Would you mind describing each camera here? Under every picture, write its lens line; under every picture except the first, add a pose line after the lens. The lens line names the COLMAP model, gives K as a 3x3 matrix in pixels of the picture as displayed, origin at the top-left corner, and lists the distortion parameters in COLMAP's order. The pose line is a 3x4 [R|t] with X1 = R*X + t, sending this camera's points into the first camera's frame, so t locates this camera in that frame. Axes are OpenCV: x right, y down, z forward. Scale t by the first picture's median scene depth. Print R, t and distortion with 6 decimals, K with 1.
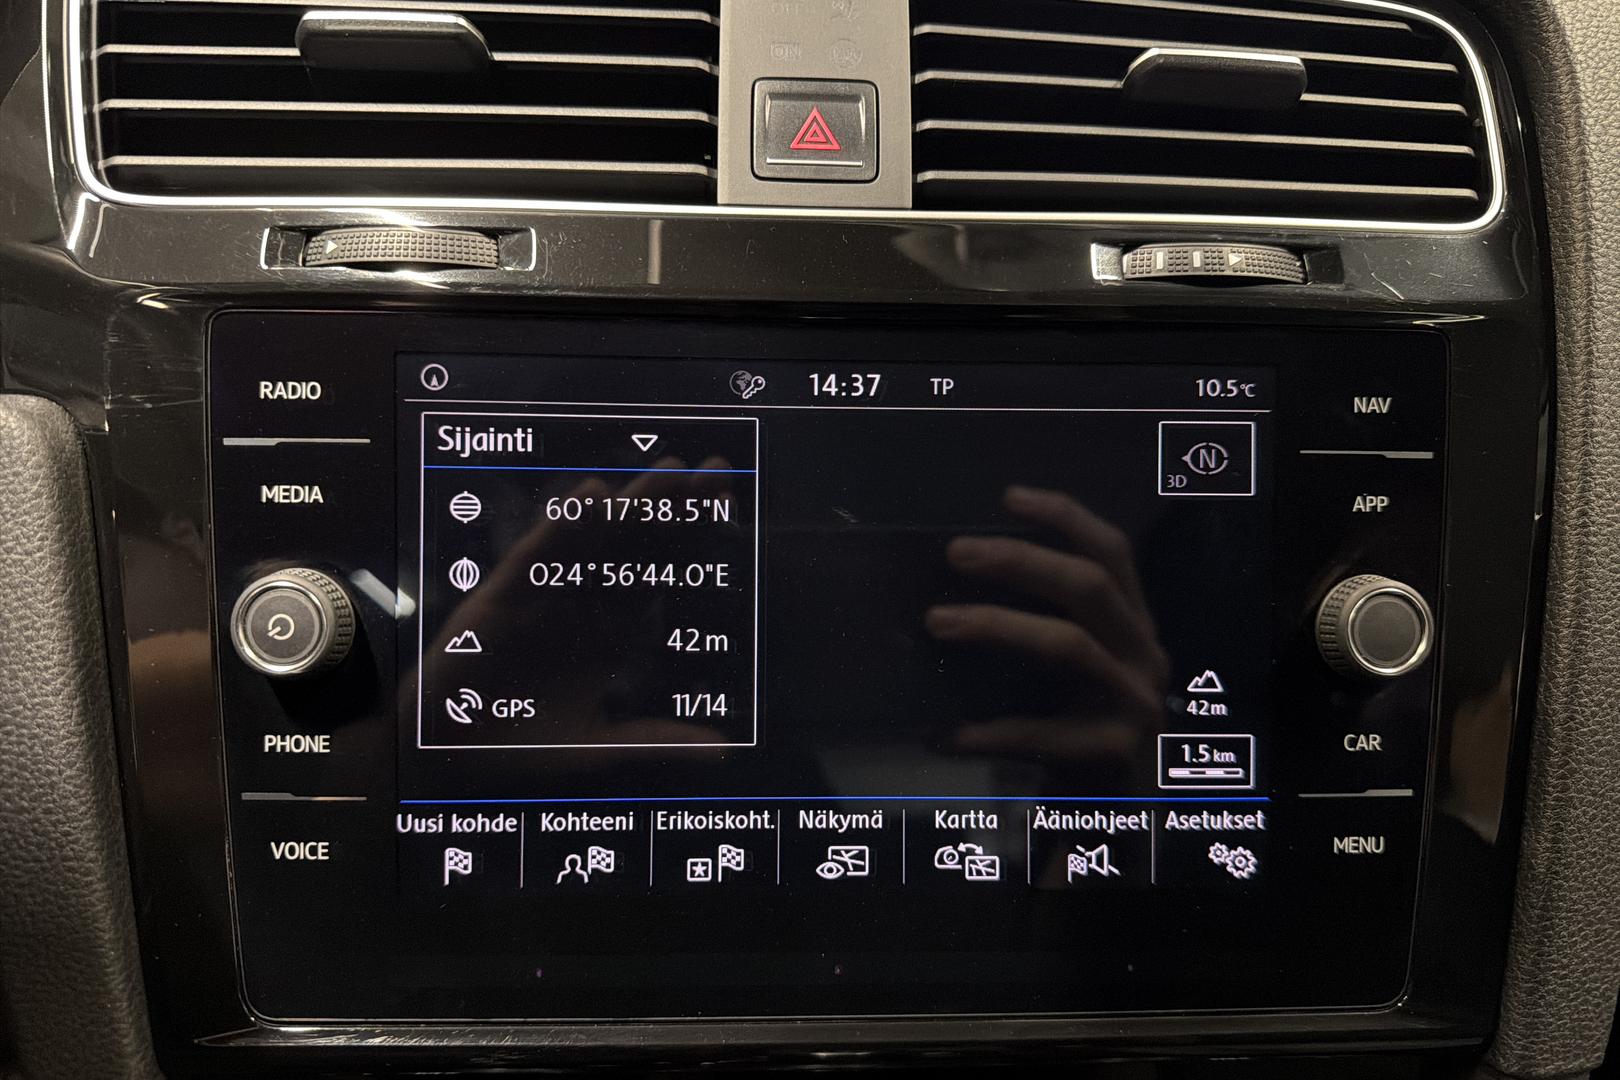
lens RADIAL K [[1163.3, 0, 810.6], [0, 1163.3, 539.9], [0, 0, 1]] dist [-0.083236, 0.021081]
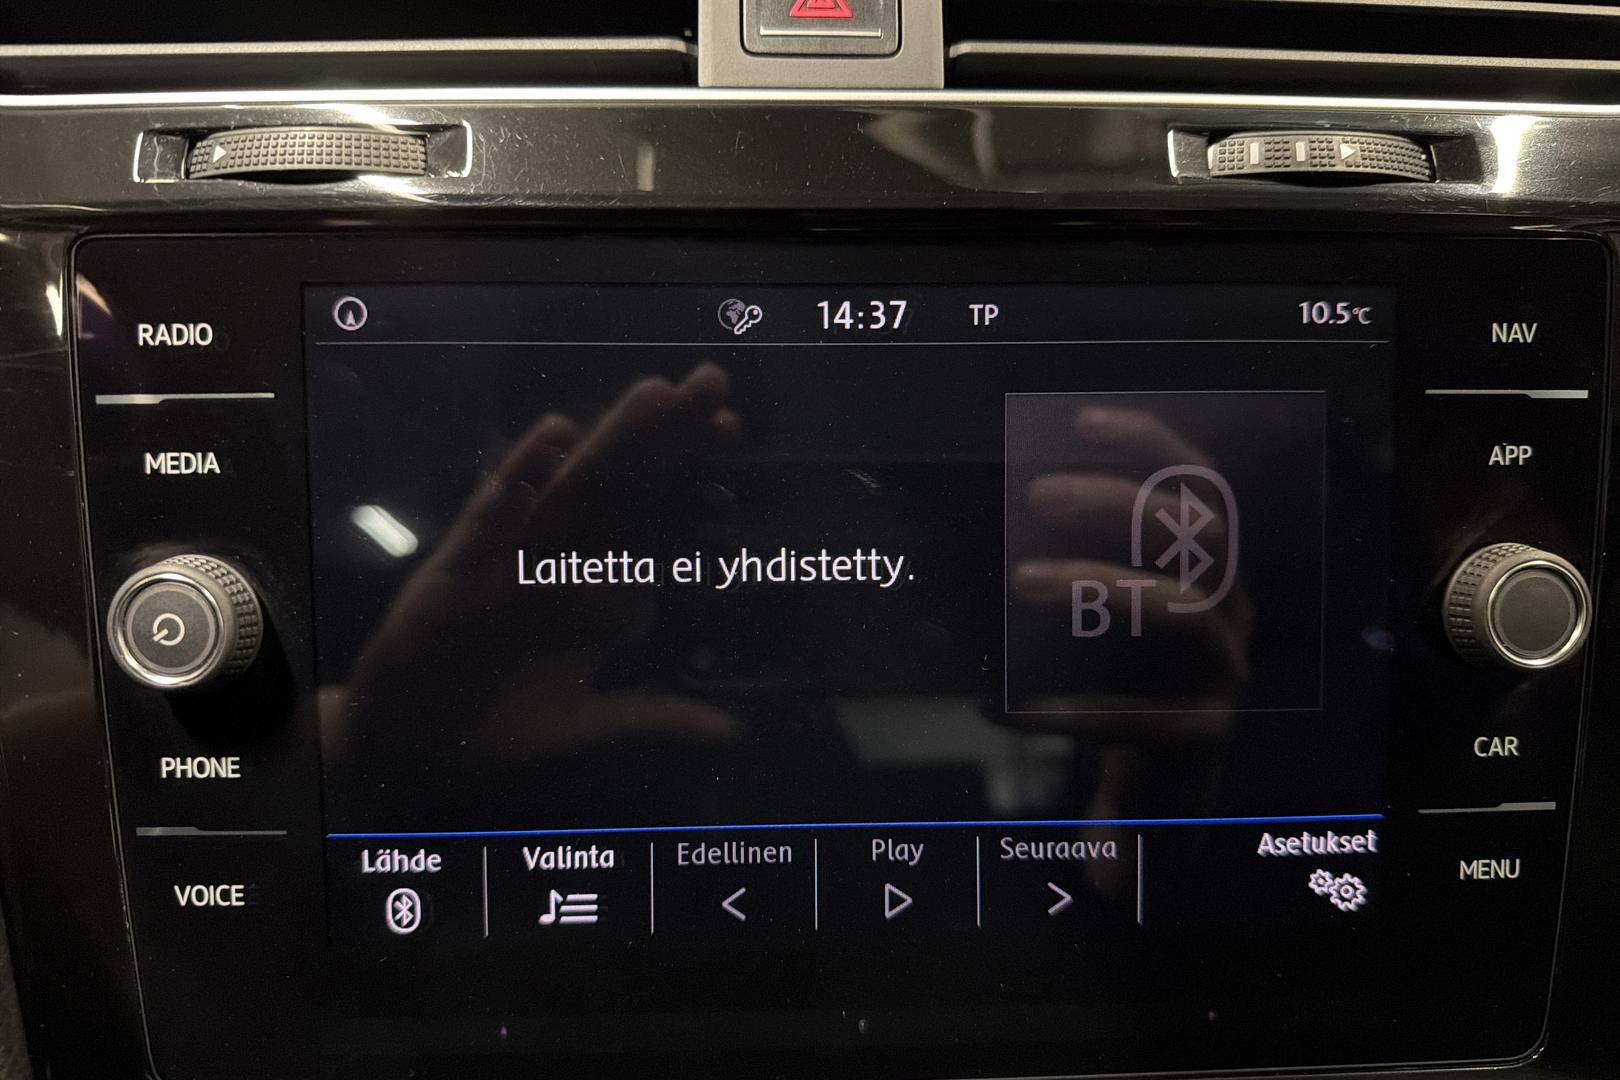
lens RADIAL K [[1163.3, 0, 811.1], [0, 1163.3, 545.1], [0, 0, 1]] dist [-0.083236, 0.021081]
pose [[0.999858, -0.013773, -0.009742, -0.000085], [0.014310, 0.998246, 0.057454, -0.021574], [0.008934, -0.057586, 0.998301, 0.194964]]
